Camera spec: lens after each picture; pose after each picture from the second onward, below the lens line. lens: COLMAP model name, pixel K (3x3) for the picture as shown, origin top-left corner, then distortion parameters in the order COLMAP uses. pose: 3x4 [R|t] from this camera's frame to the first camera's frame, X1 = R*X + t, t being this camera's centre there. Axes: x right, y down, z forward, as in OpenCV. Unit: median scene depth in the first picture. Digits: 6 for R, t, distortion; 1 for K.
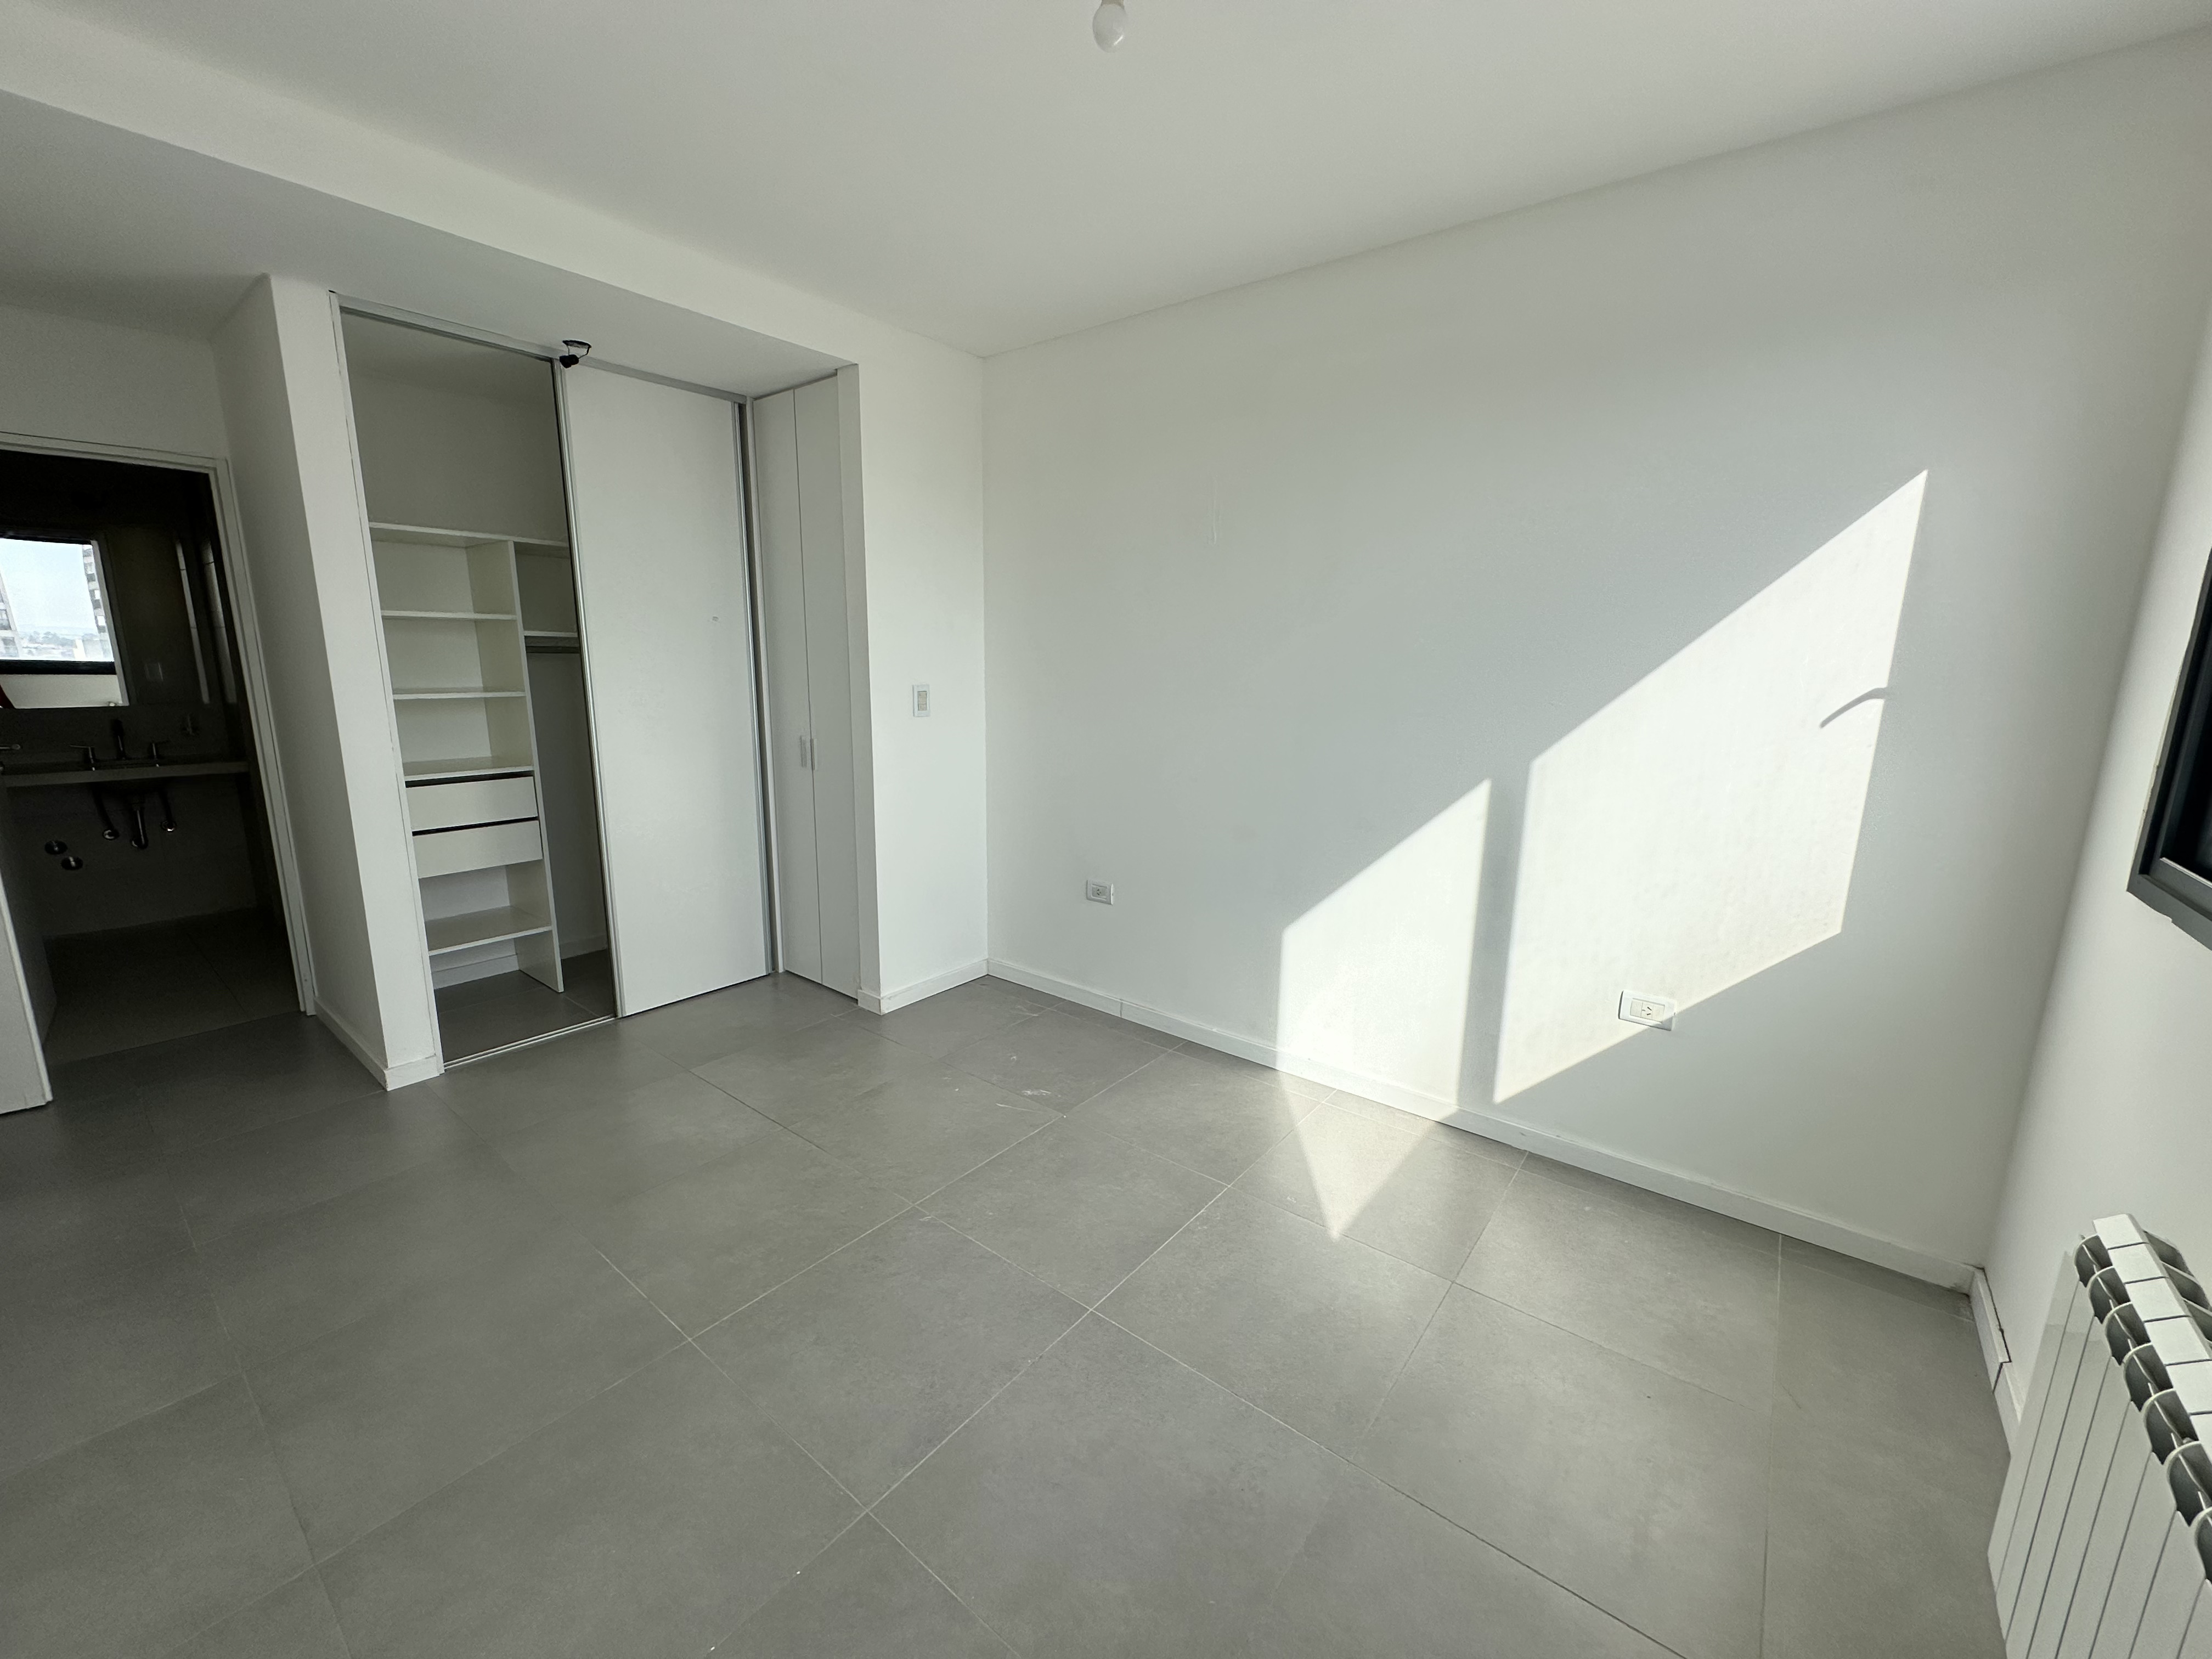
lens RADIAL K [[877.6, 0, 1107.0], [0, 877.6, 828.1], [0, 0, 1]] dist [-0.002337, 0.000333]
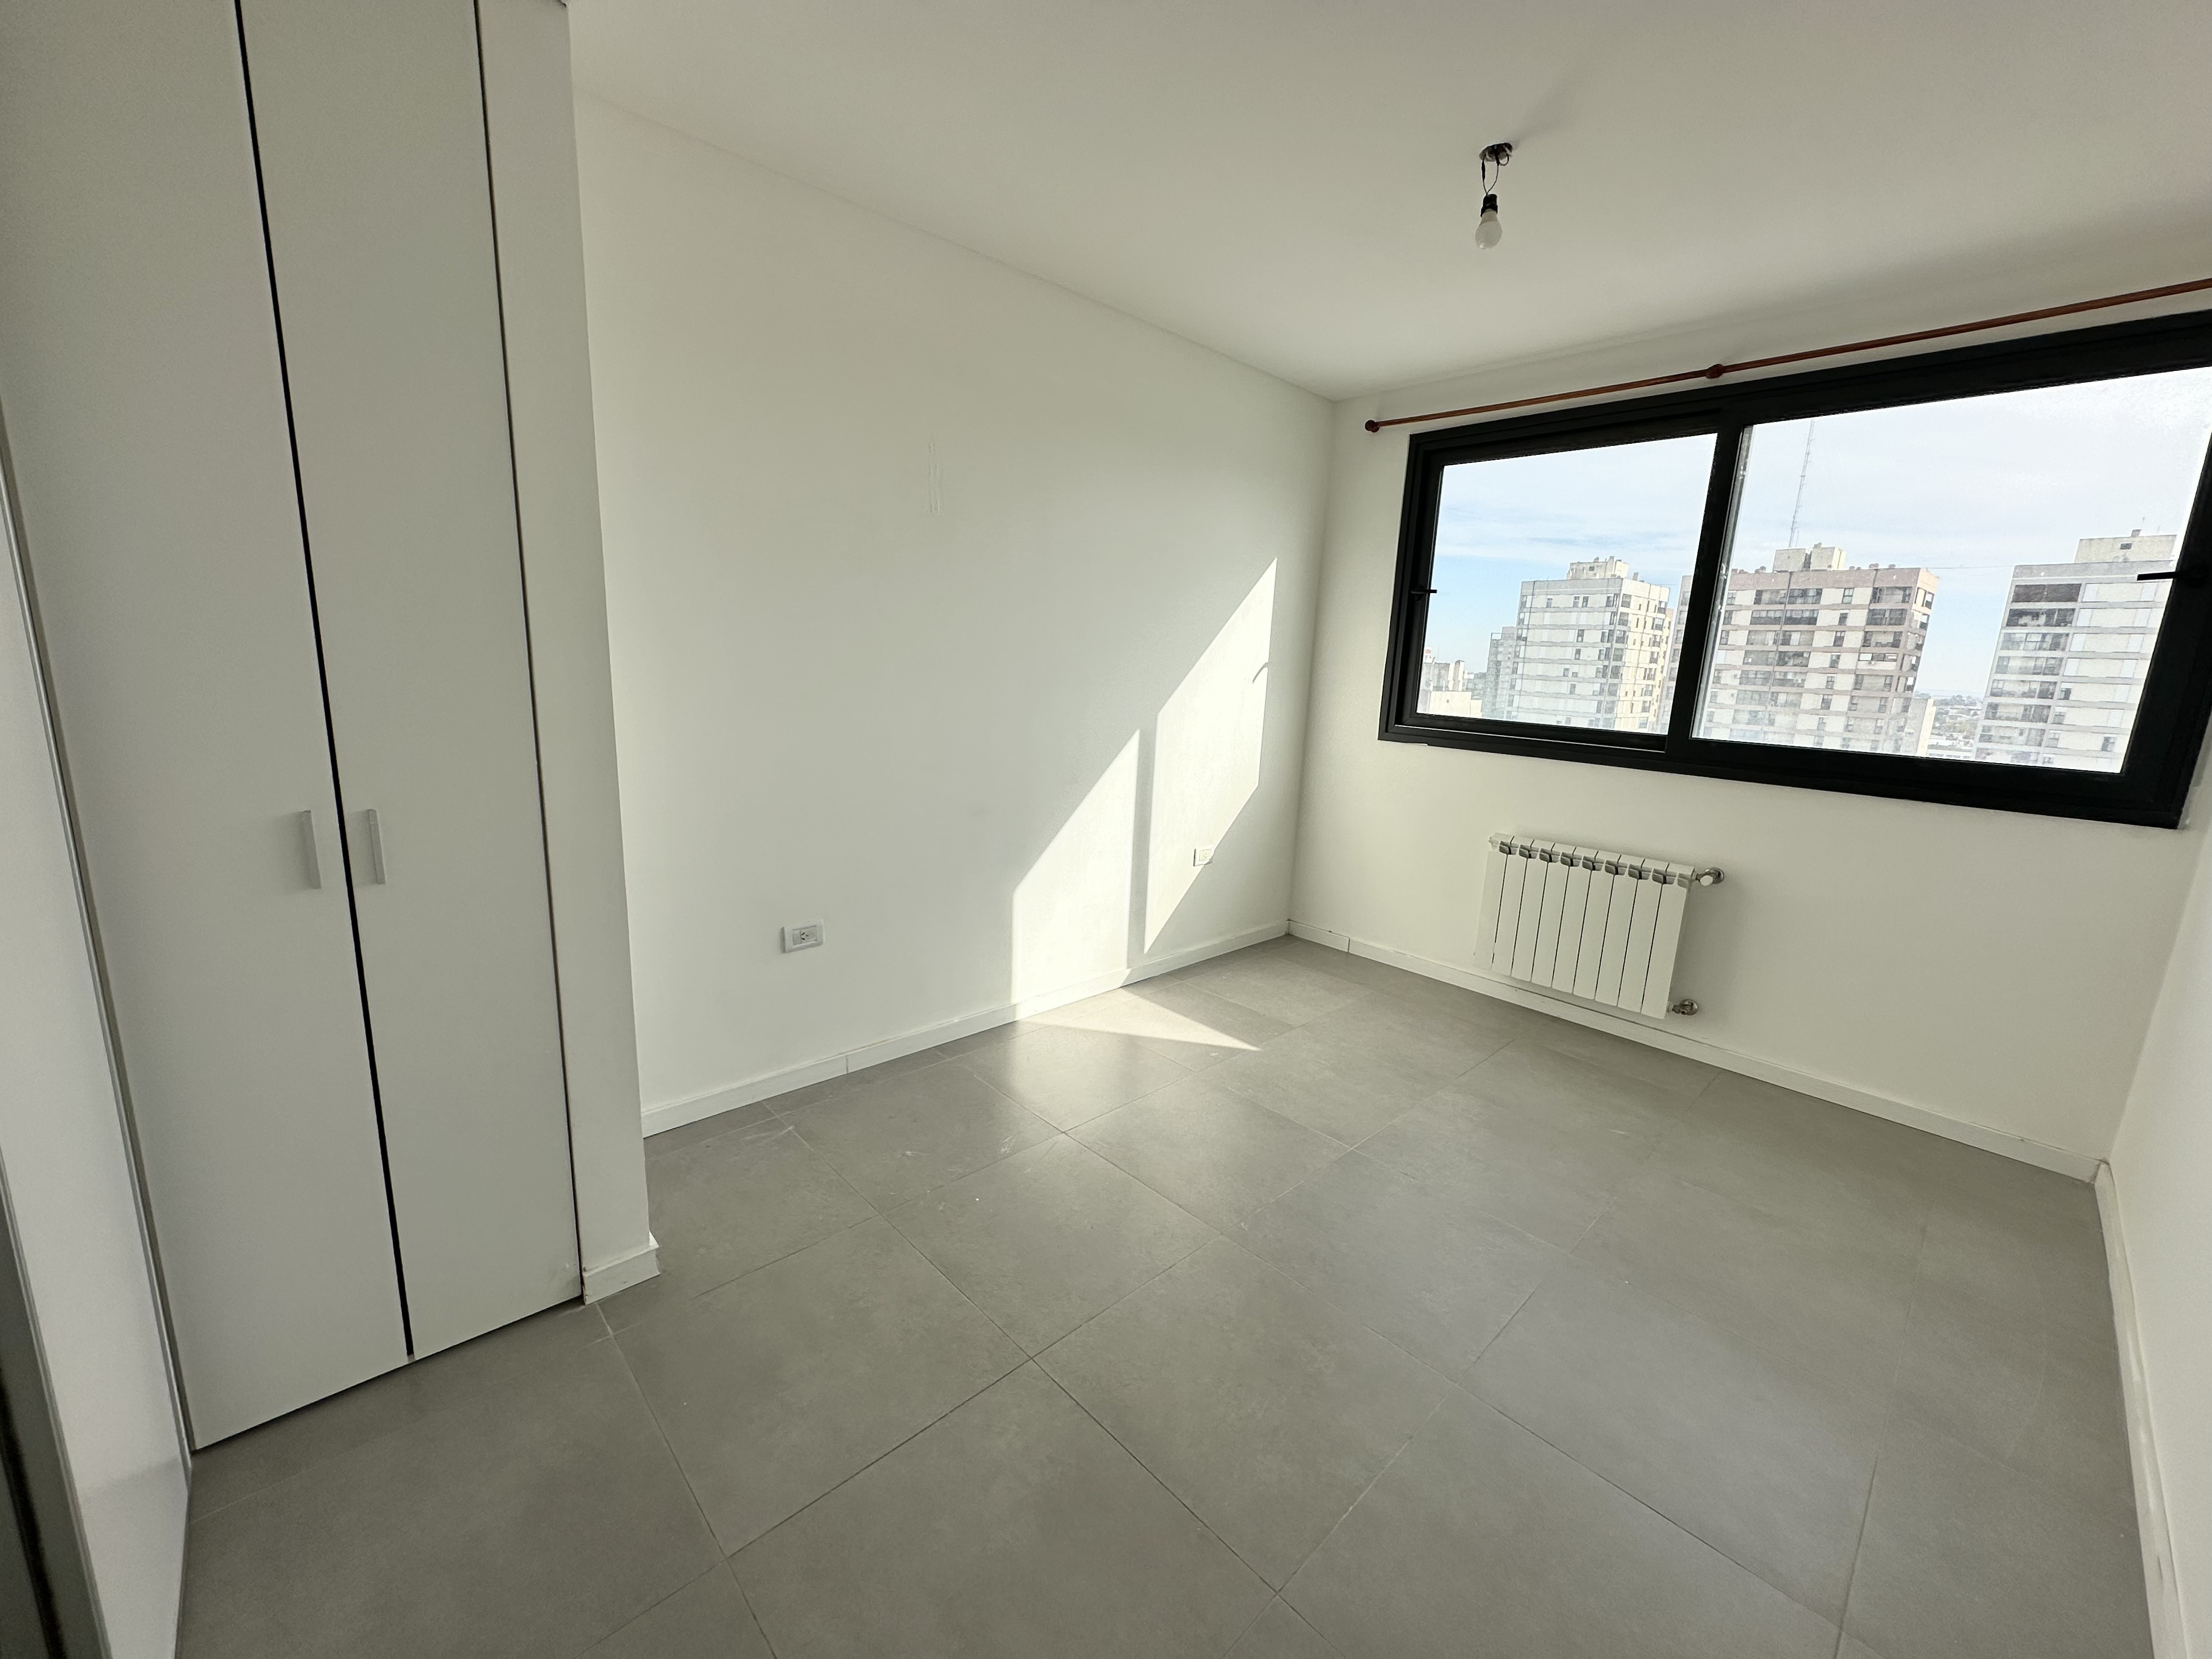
lens RADIAL K [[877.6, 0, 1107.0], [0, 877.6, 828.1], [0, 0, 1]] dist [-0.002337, 0.000333]
pose [[0.143522, -0.199936, 0.969240, -0.910129], [0.147612, 0.972749, 0.178802, -0.152230], [-0.978577, 0.117410, 0.169124, 0.784038]]
